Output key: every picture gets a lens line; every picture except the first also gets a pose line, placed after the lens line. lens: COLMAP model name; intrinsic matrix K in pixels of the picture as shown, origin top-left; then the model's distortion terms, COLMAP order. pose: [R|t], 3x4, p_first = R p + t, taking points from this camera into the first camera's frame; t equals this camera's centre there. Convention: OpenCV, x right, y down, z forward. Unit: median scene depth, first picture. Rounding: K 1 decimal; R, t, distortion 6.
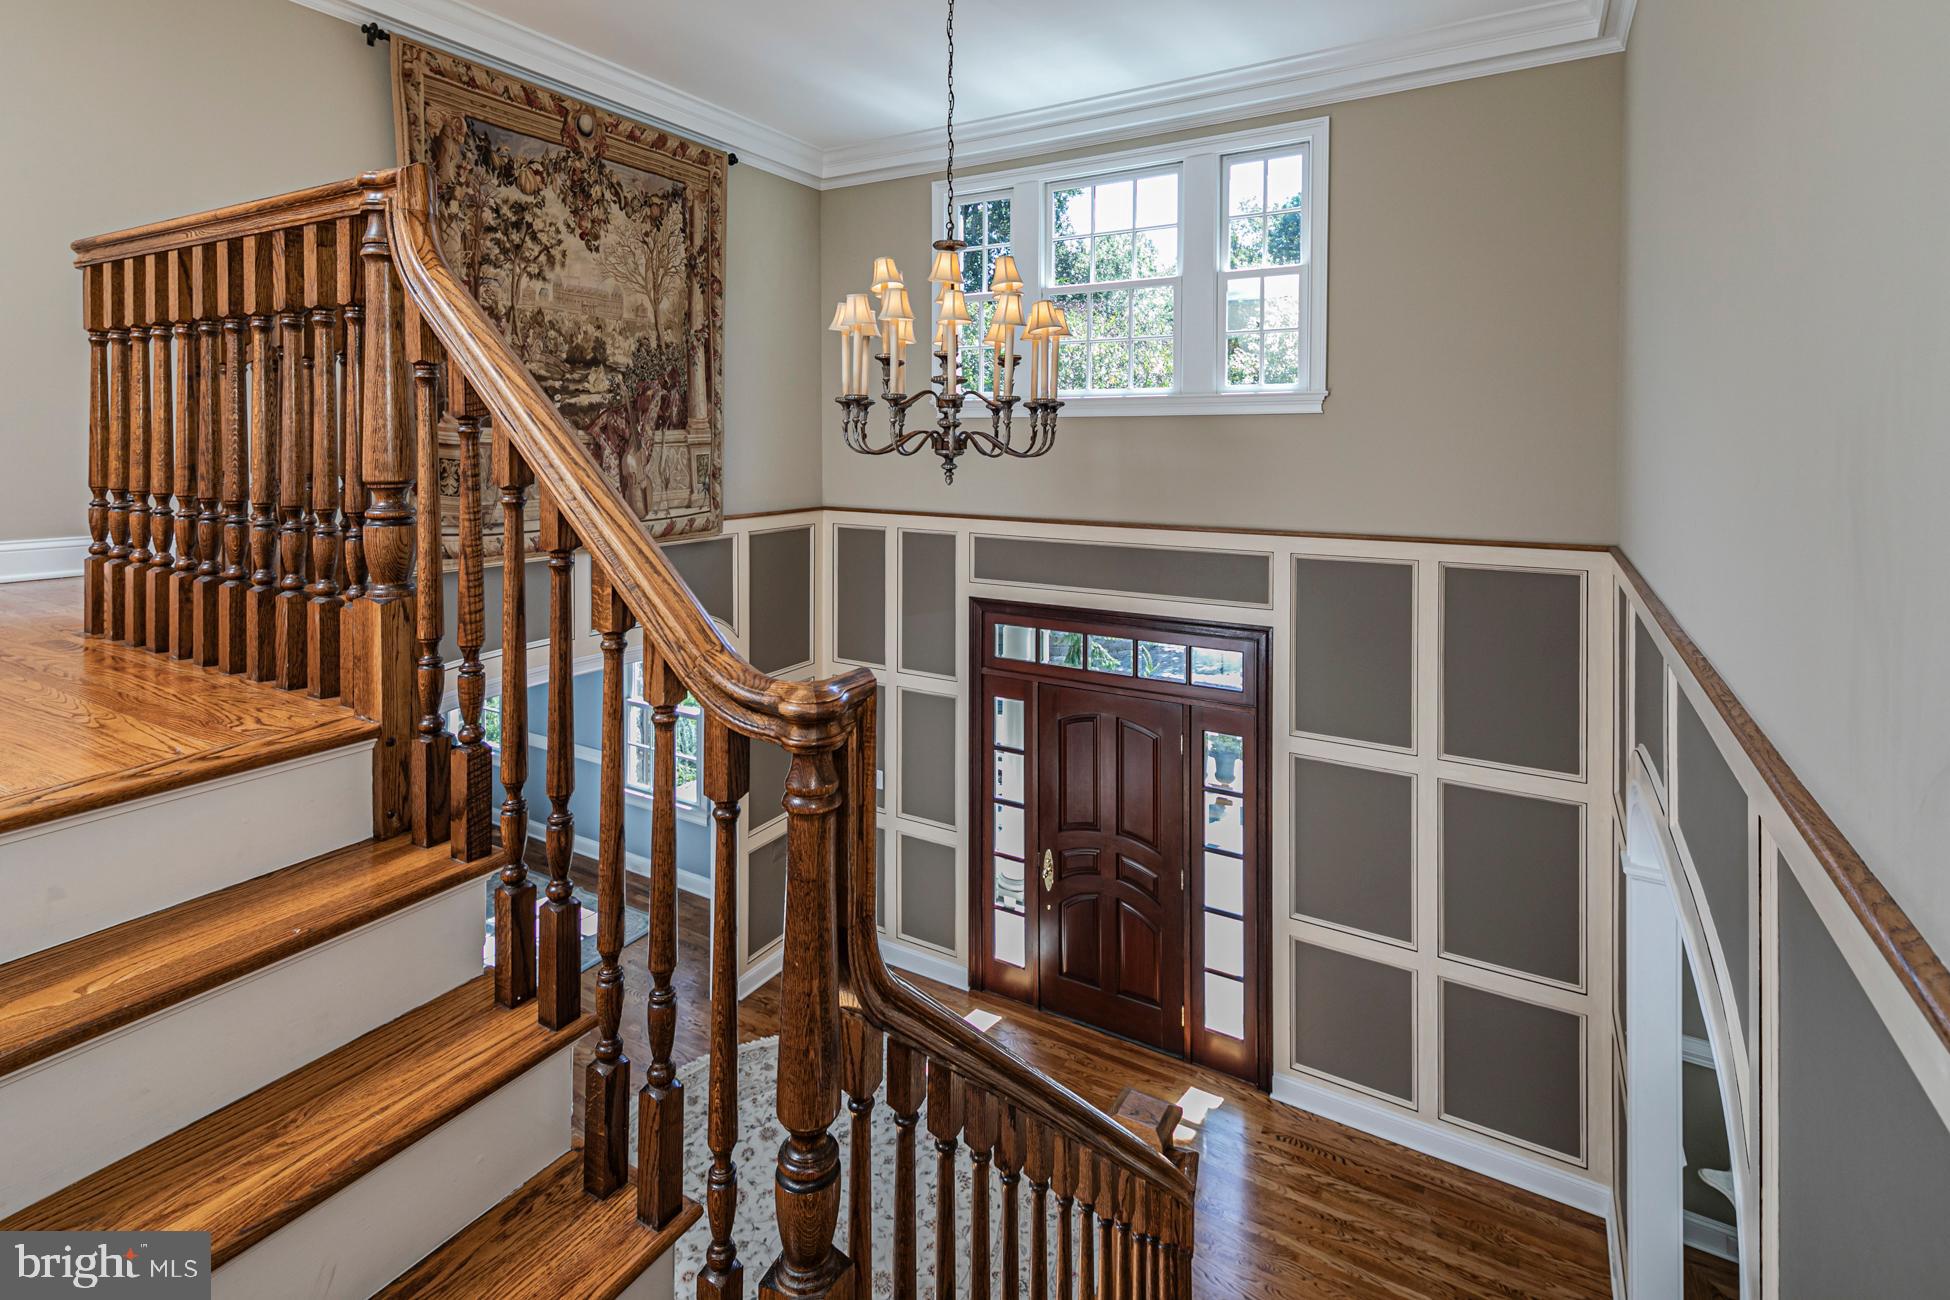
lens RADIAL K [[934.5, 0, 947.9], [0, 934.5, 429.5], [0, 0, 1]] dist [0.012101, -0.001642]
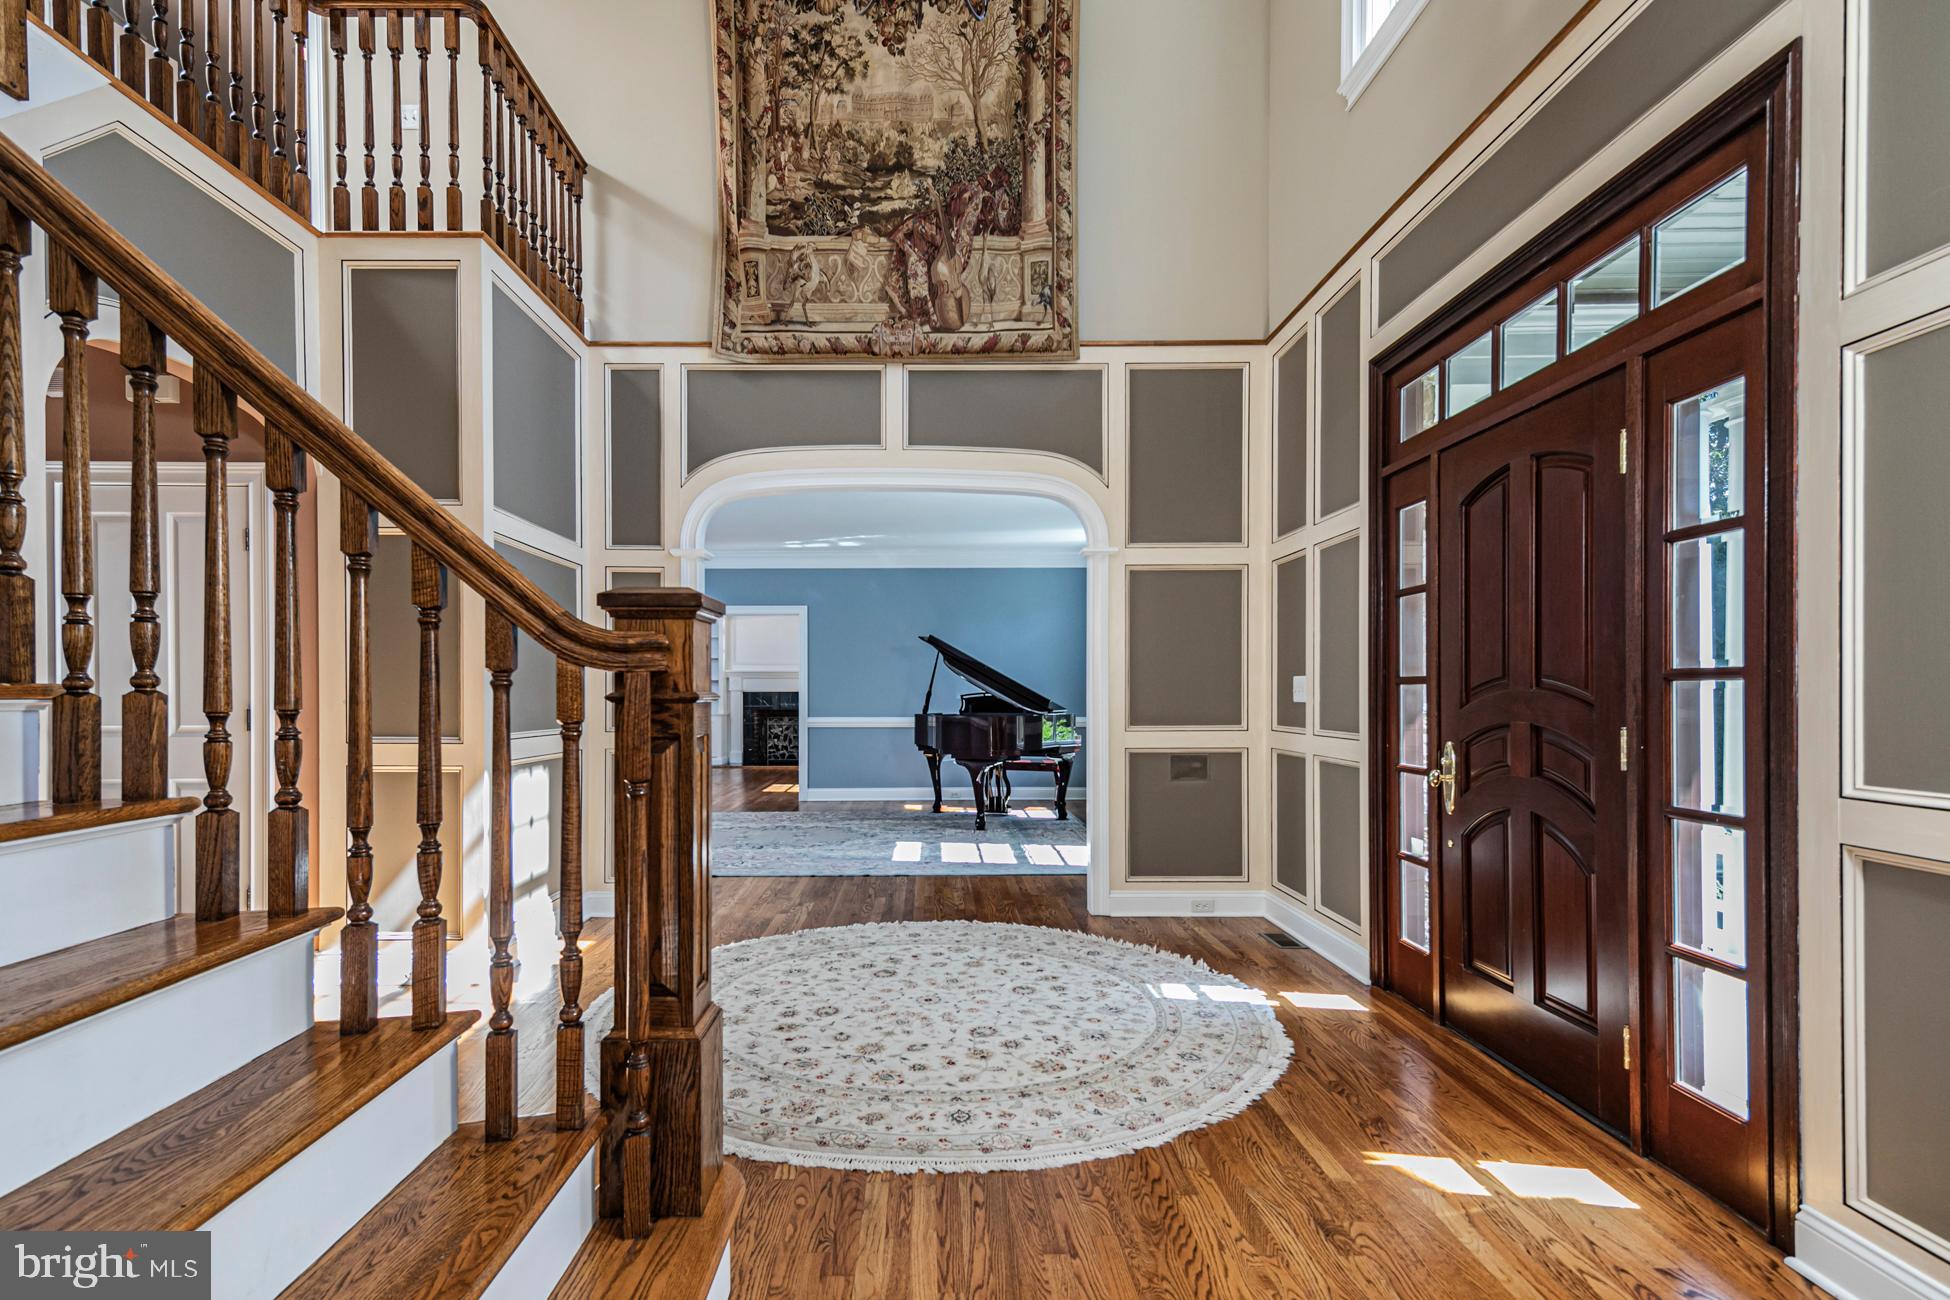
lens RADIAL K [[934.5, 0, 920.2], [0, 934.5, 692.6], [0, 0, 1]] dist [0.012101, -0.001642]
pose [[0.514528, 0.008753, -0.857429, 0.488747], [0.001829, 0.999934, 0.011306, 0.469094], [0.857472, -0.007386, 0.514478, 0.496085]]
